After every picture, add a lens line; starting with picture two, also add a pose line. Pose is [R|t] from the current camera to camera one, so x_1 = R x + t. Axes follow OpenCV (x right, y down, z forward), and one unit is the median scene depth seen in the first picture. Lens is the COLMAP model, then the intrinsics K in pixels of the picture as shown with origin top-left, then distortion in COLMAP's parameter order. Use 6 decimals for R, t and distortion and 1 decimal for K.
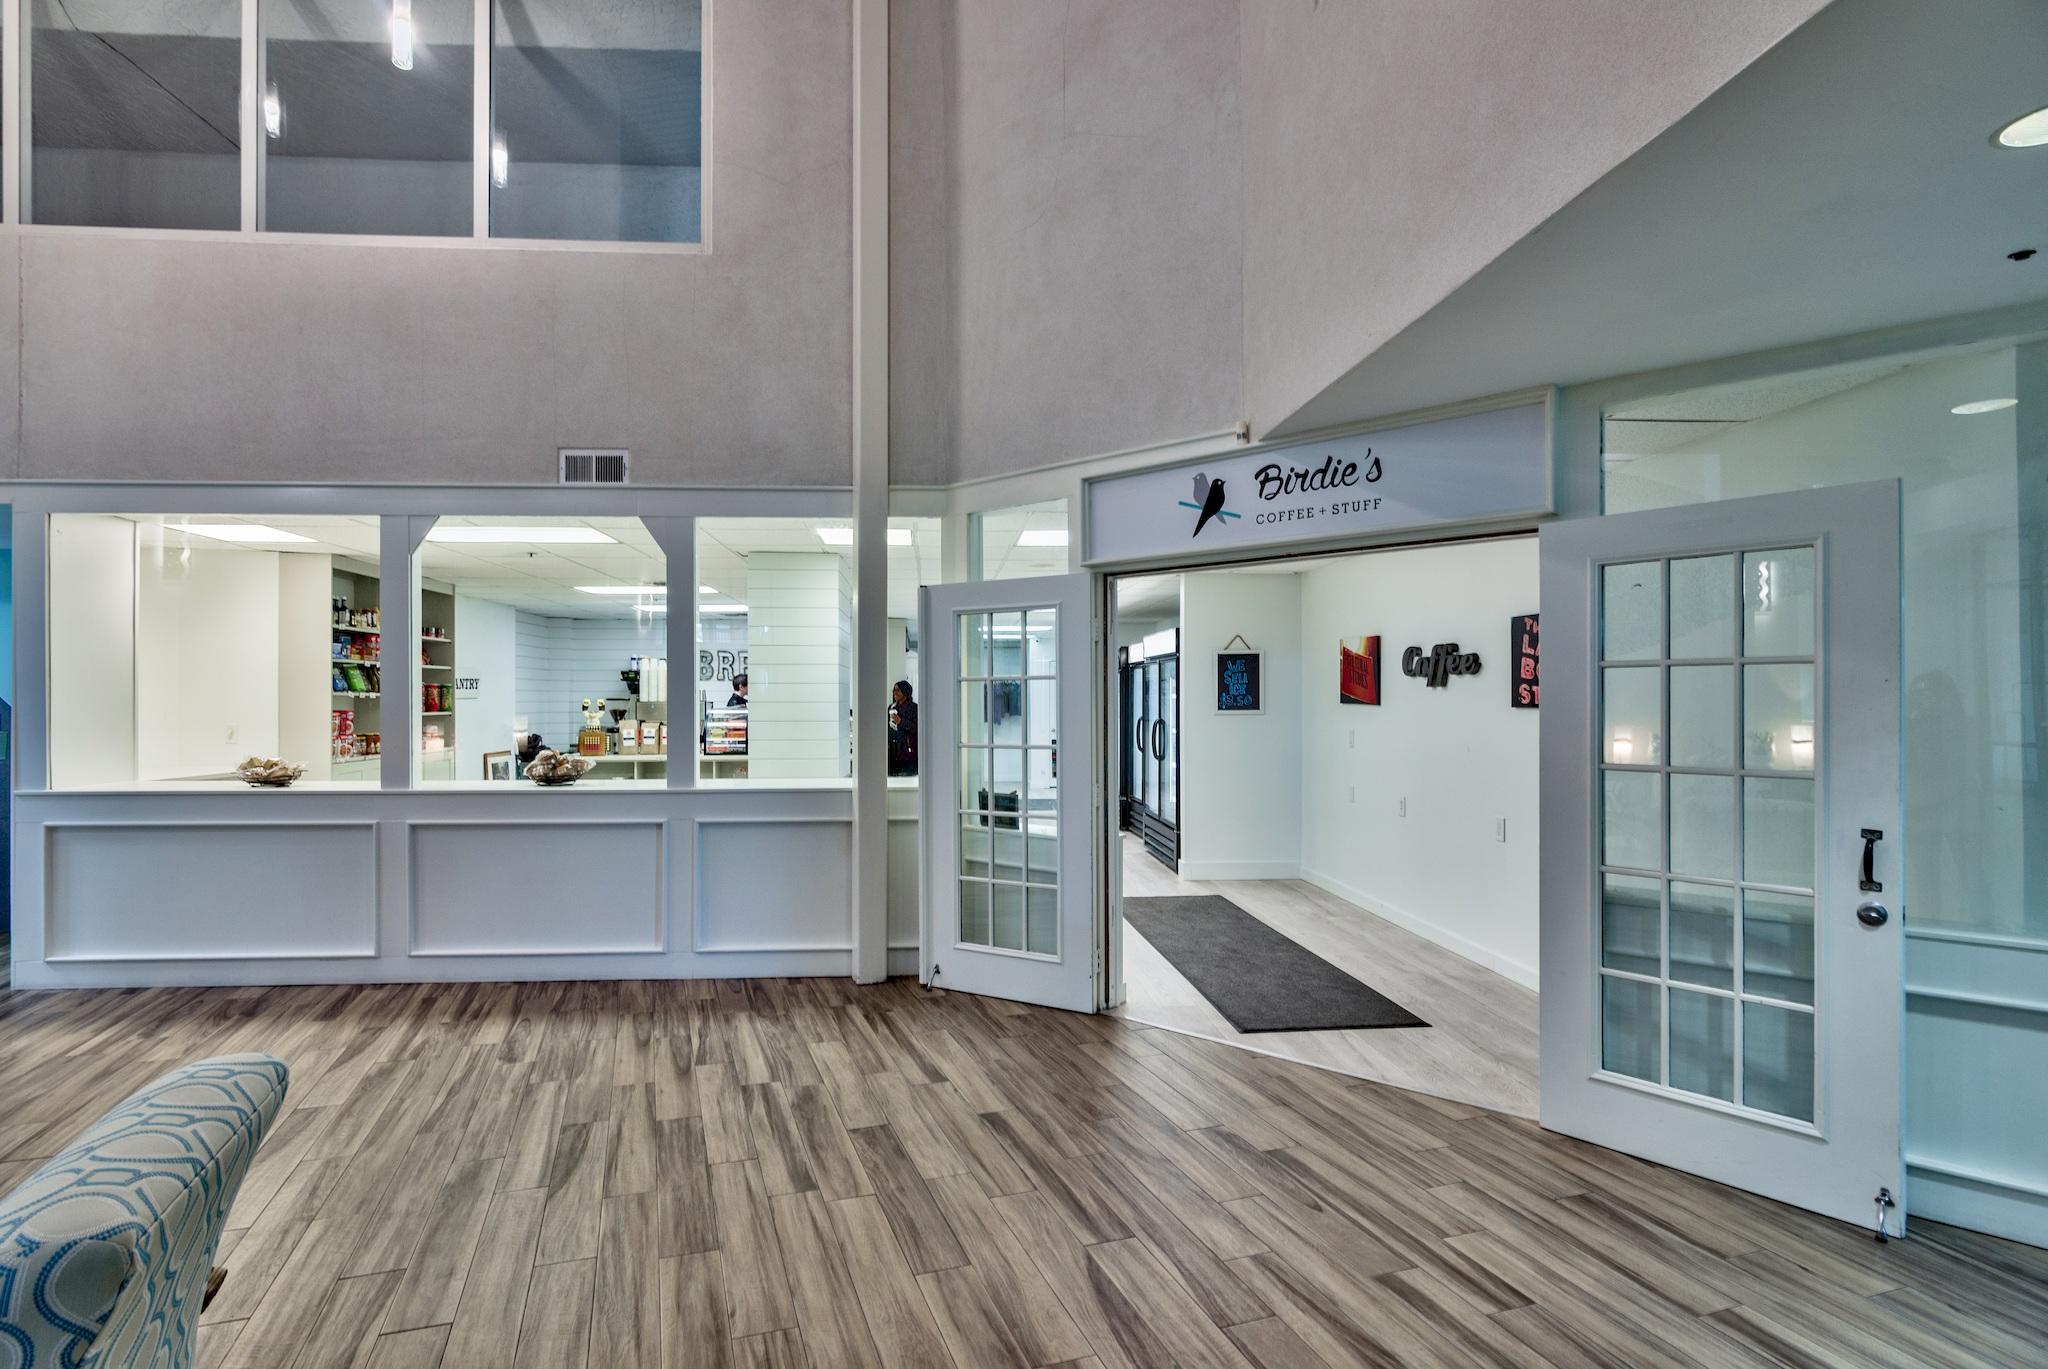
lens RADIAL K [[1020.0, 0, 971.2], [0, 1020.0, 696.9], [0, 0, 1]] dist [-0.002671, -0.000191]
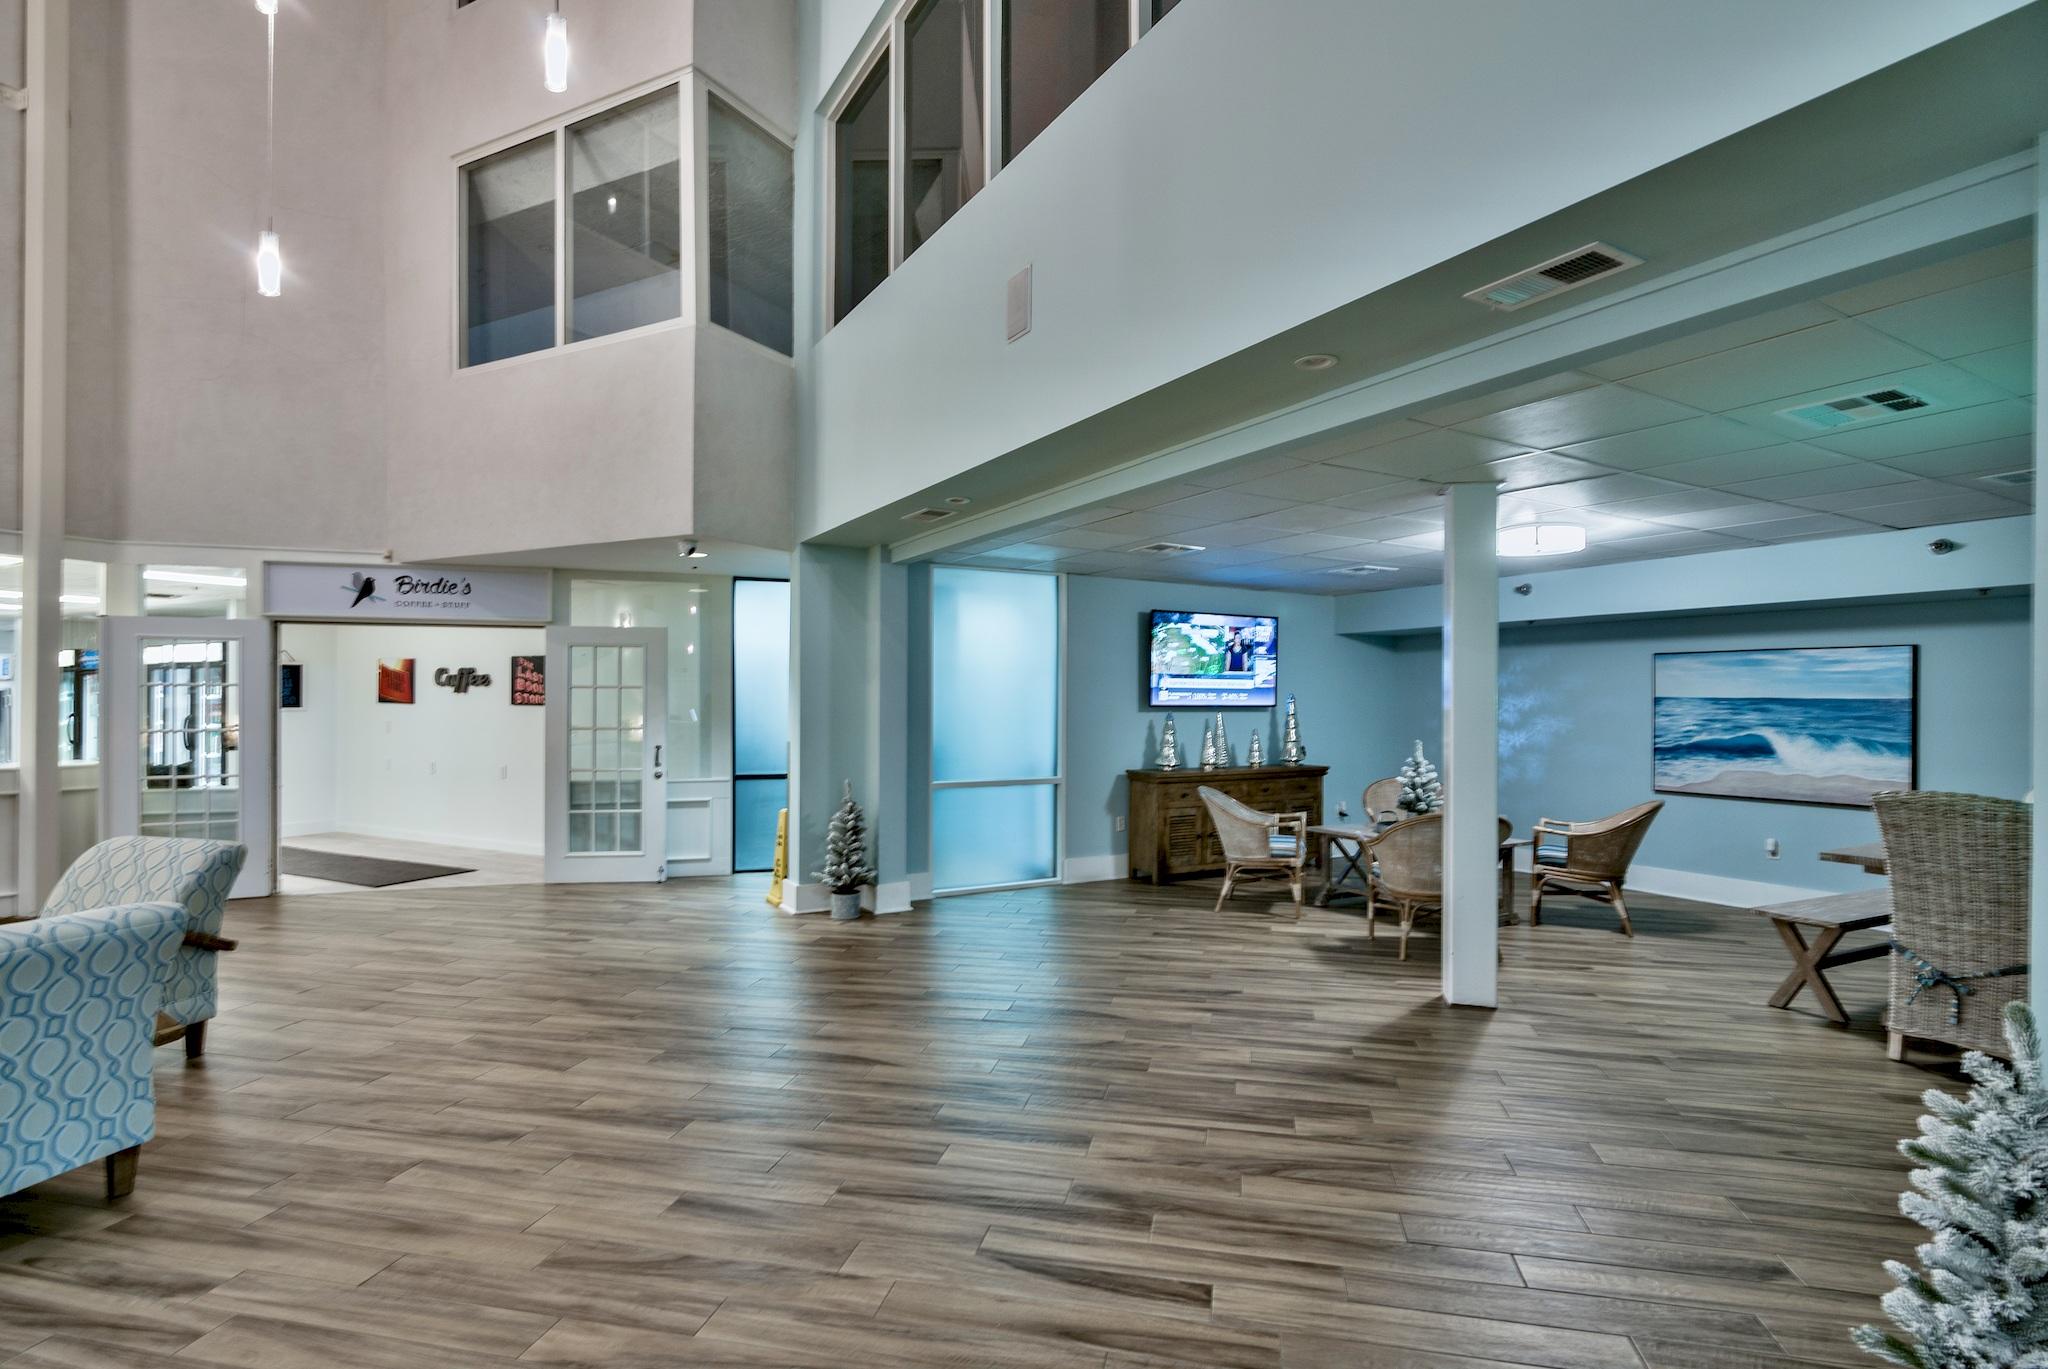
lens RADIAL K [[1018.5, 0, 1033.7], [0, 1018.5, 698.2], [0, 0, 1]] dist [-0.002027, -0.000192]
pose [[0.497740, 0.006908, 0.867299, -0.650861], [-0.007566, 0.999965, -0.003622, -0.002935], [-0.867293, -0.004759, 0.497775, -0.811025]]
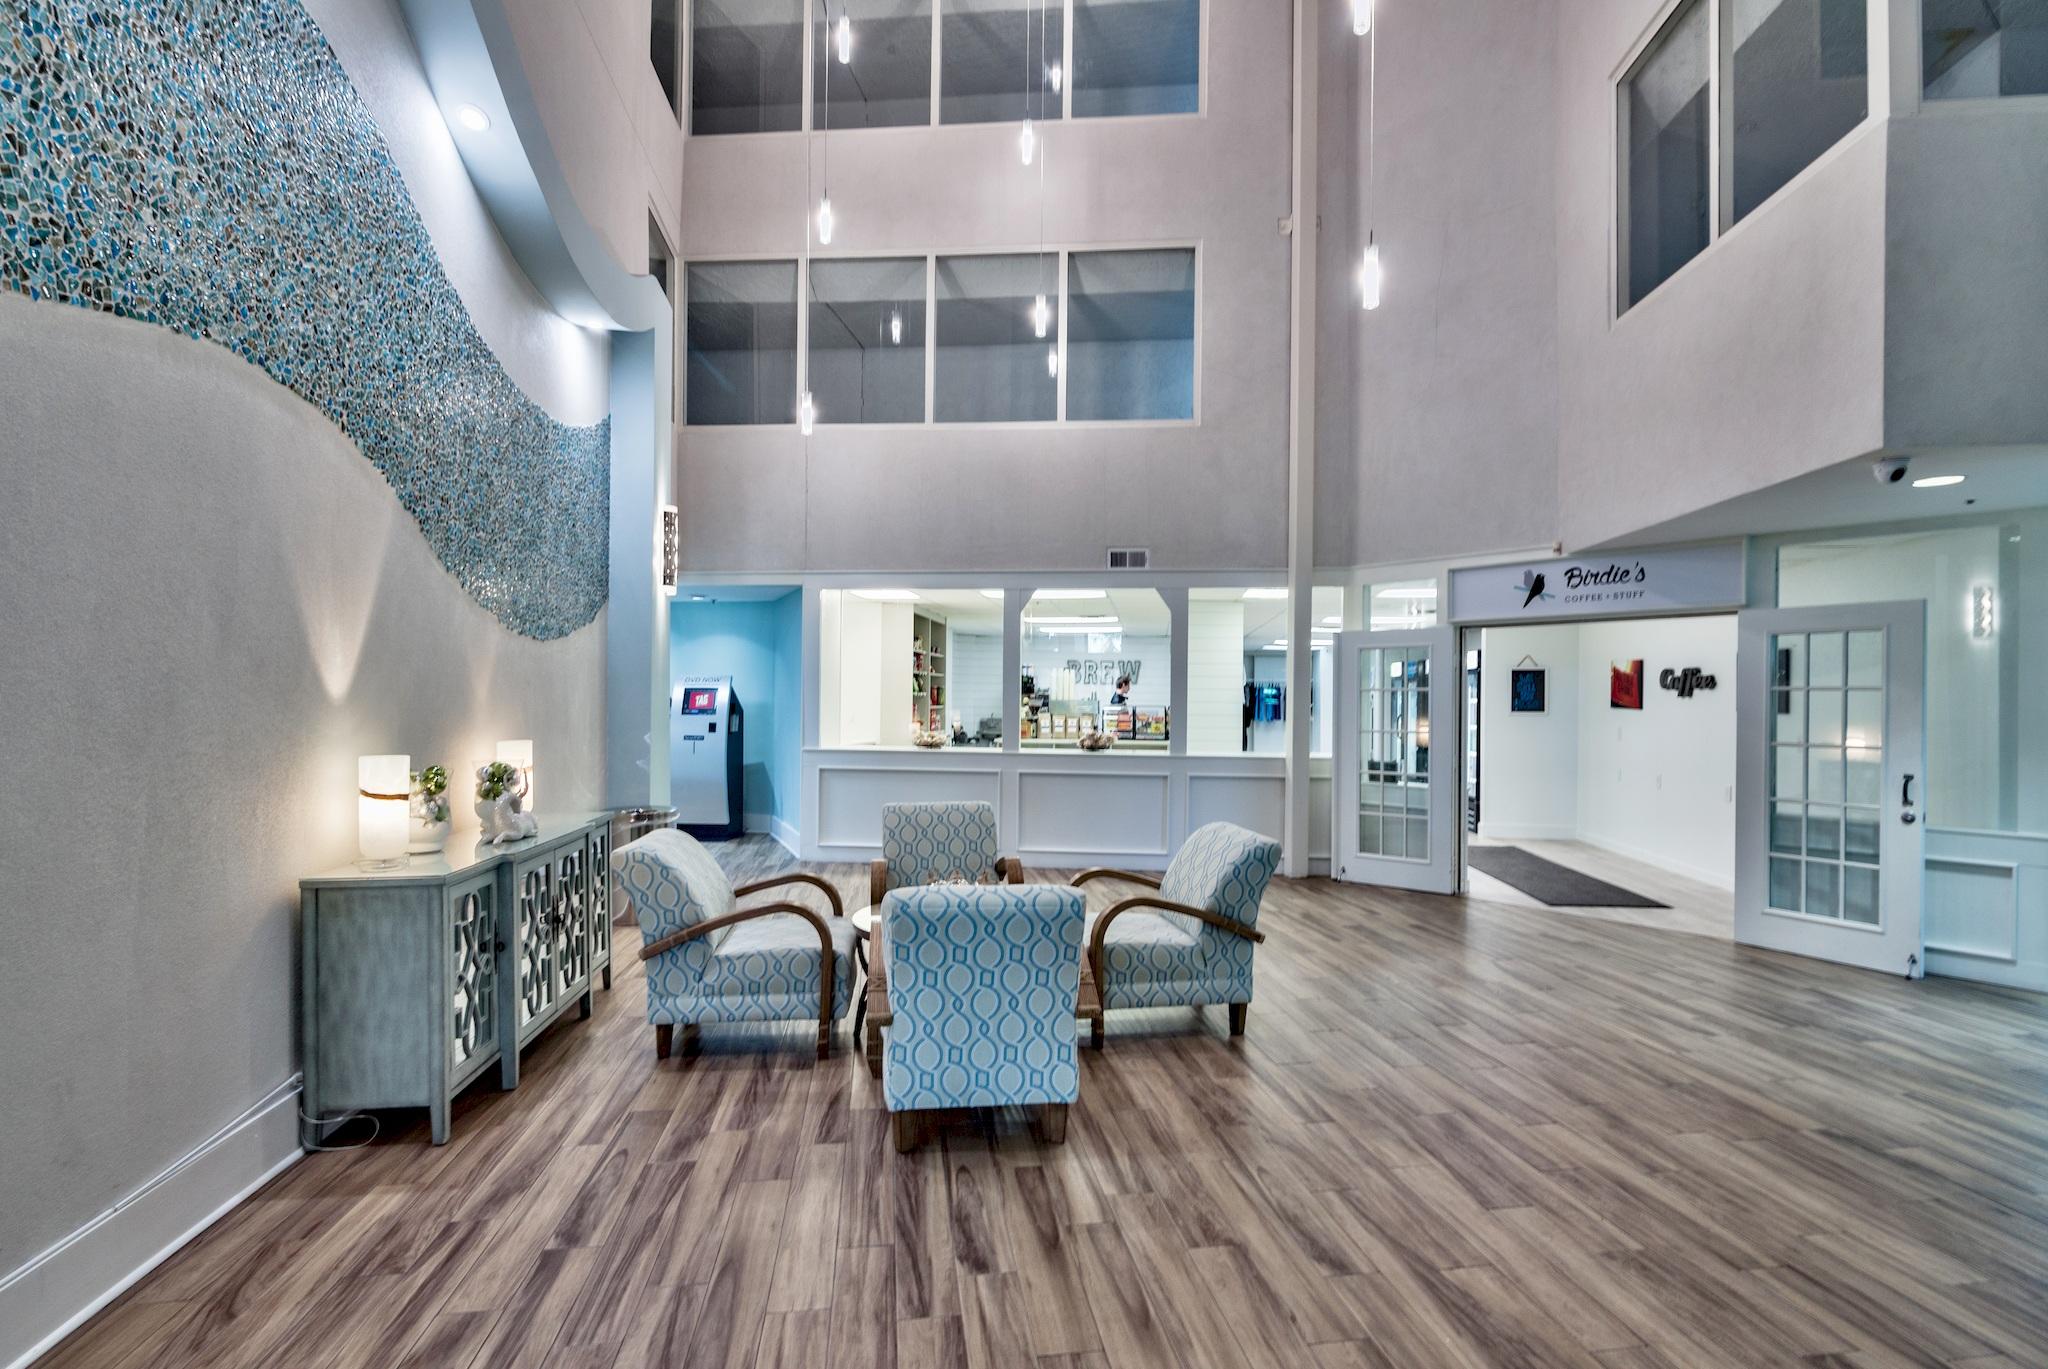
lens RADIAL K [[1018.5, 0, 1033.7], [0, 1018.5, 698.2], [0, 0, 1]] dist [-0.002027, -0.000192]
pose [[0.987527, 0.011013, -0.157067, -0.284480], [-0.010503, 0.999937, 0.004073, -0.005790], [0.157102, -0.002372, 0.987580, -0.710135]]
